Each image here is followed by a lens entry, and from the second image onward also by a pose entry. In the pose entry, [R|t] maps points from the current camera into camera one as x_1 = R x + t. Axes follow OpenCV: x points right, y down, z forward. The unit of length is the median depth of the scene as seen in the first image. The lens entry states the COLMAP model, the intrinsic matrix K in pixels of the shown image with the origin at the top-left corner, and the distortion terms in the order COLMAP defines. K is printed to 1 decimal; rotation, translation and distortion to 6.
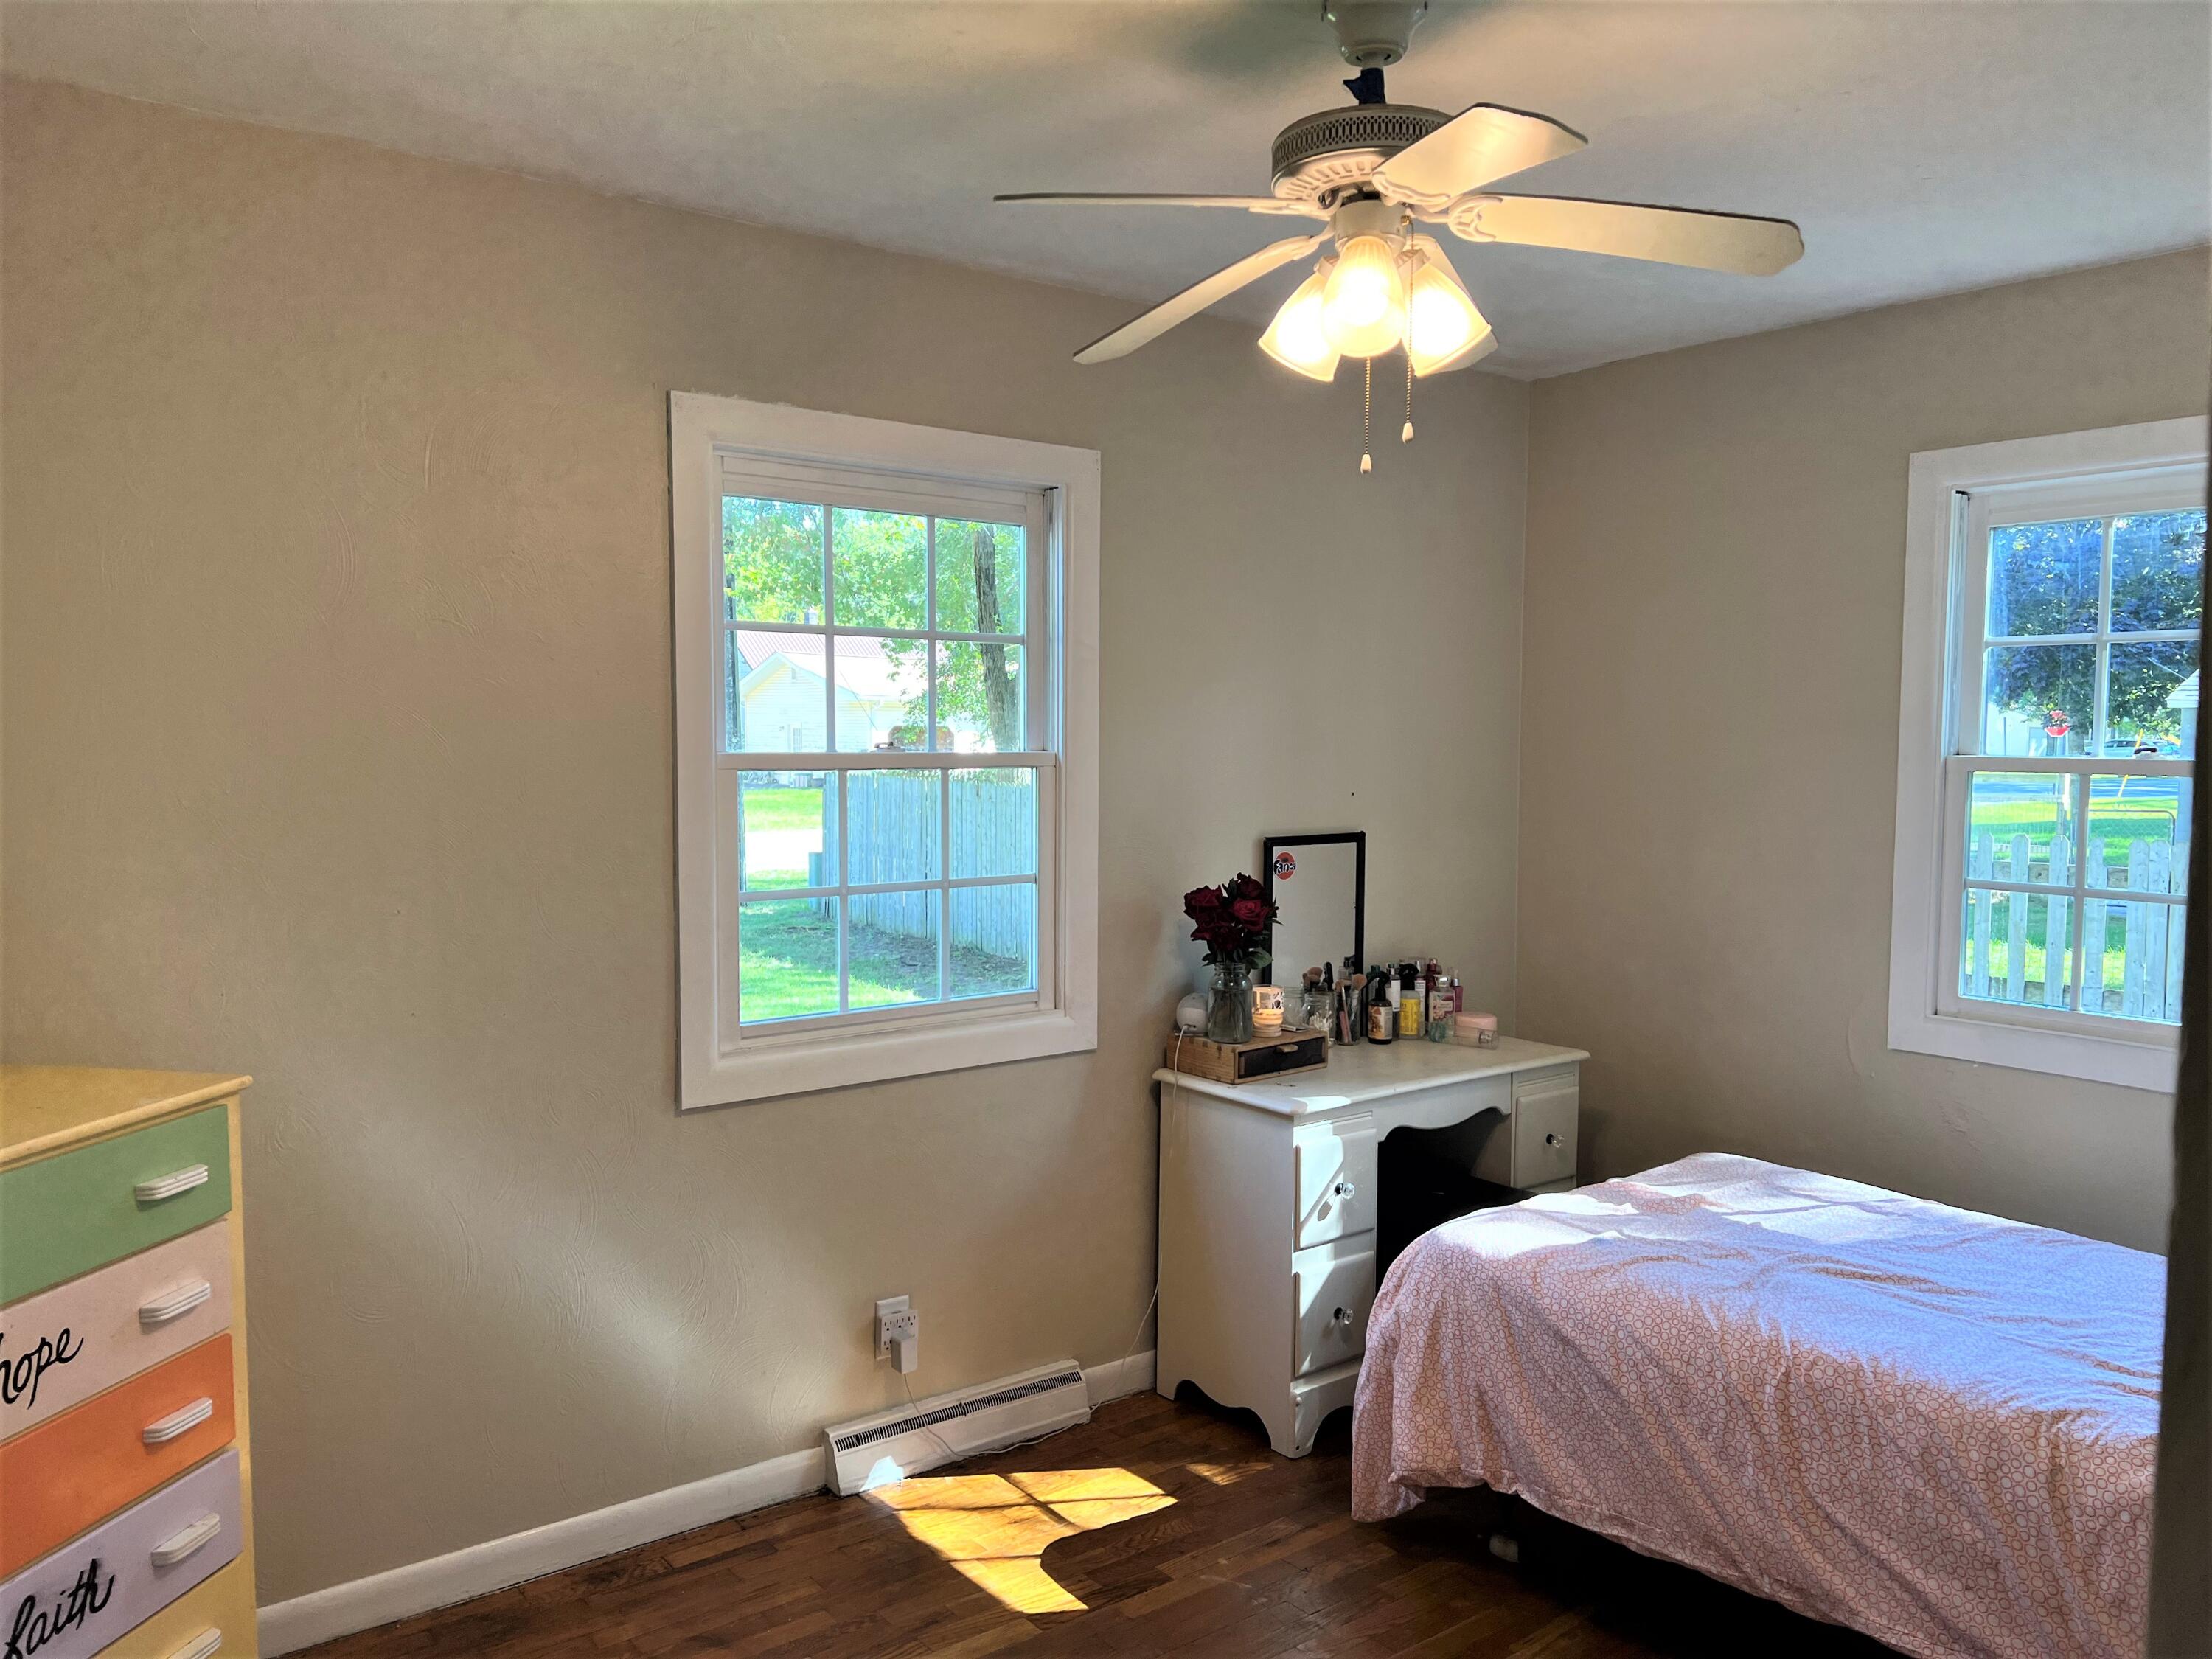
lens RADIAL K [[1640.6, 0, 1106.0], [0, 1640.6, 829.5], [0, 0, 1]] dist [0.069179, -0.059471]
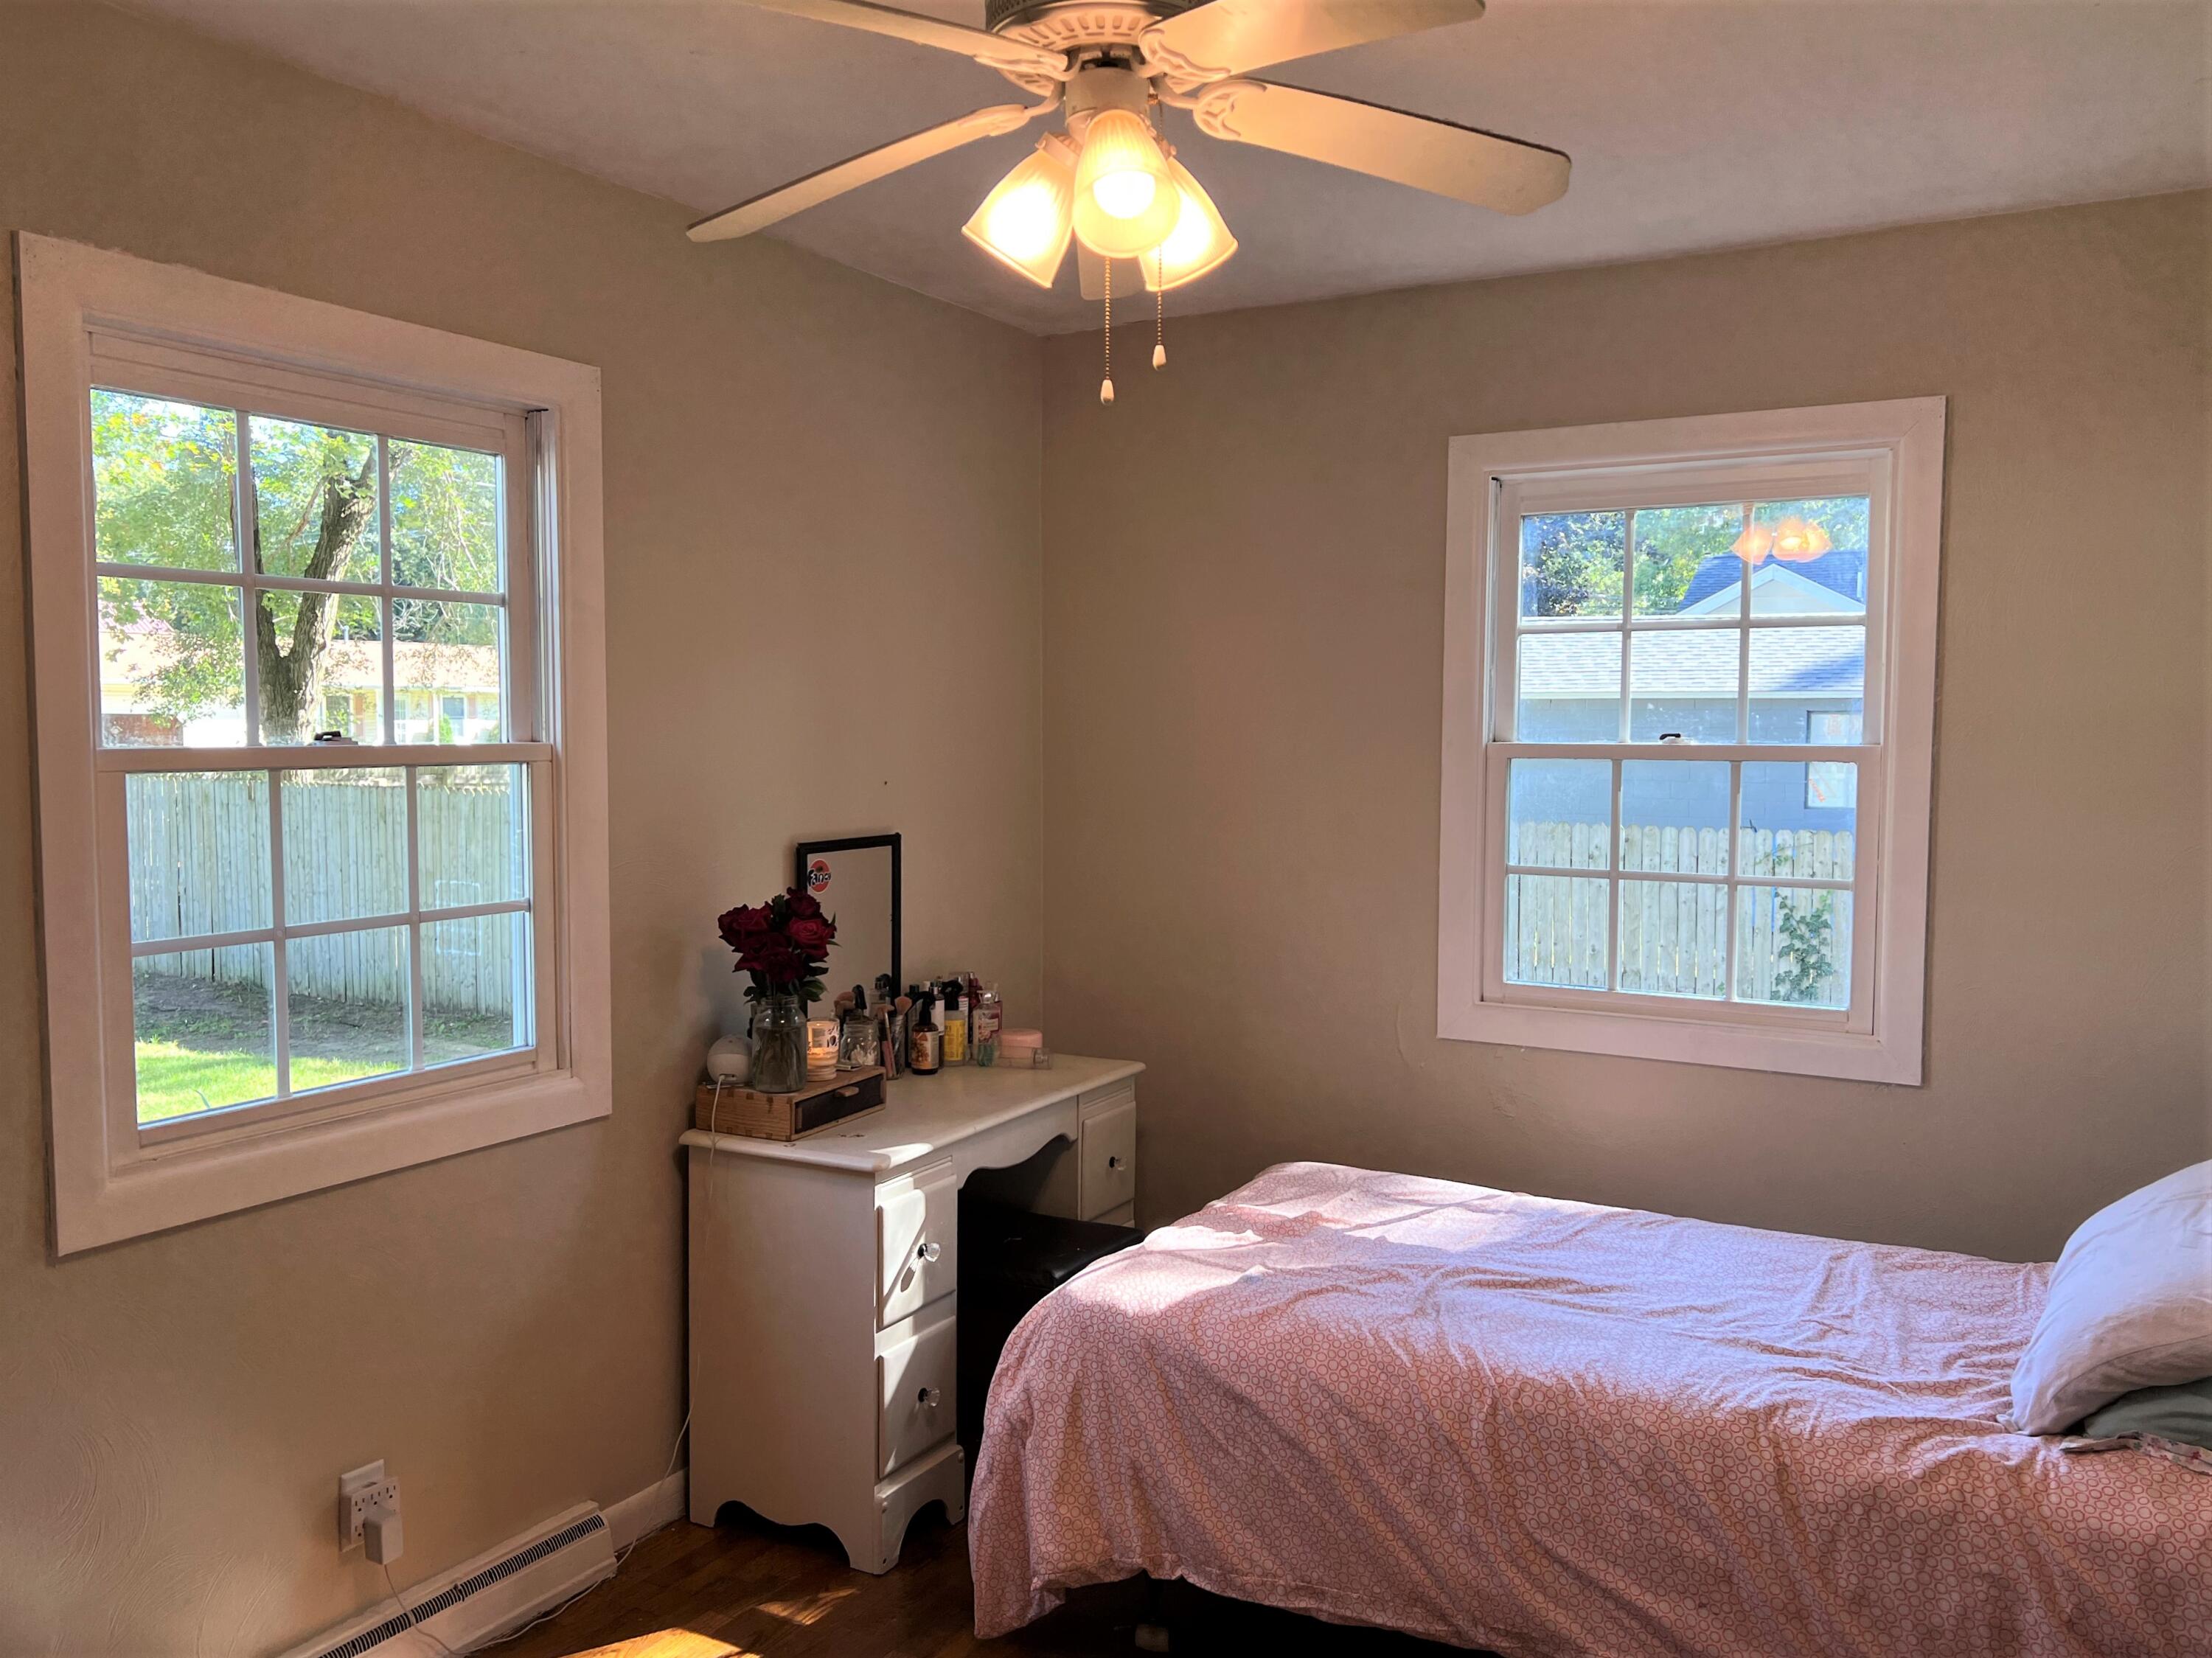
lens RADIAL K [[1743.5, 0, 1106.0], [0, 1743.5, 829.0], [0, 0, 1]] dist [0.080091, -0.122845]
pose [[0.925330, -0.026678, 0.378223, -0.122372], [0.025629, 0.999641, 0.007808, -0.007169], [-0.378295, 0.002469, 0.925682, 0.130661]]
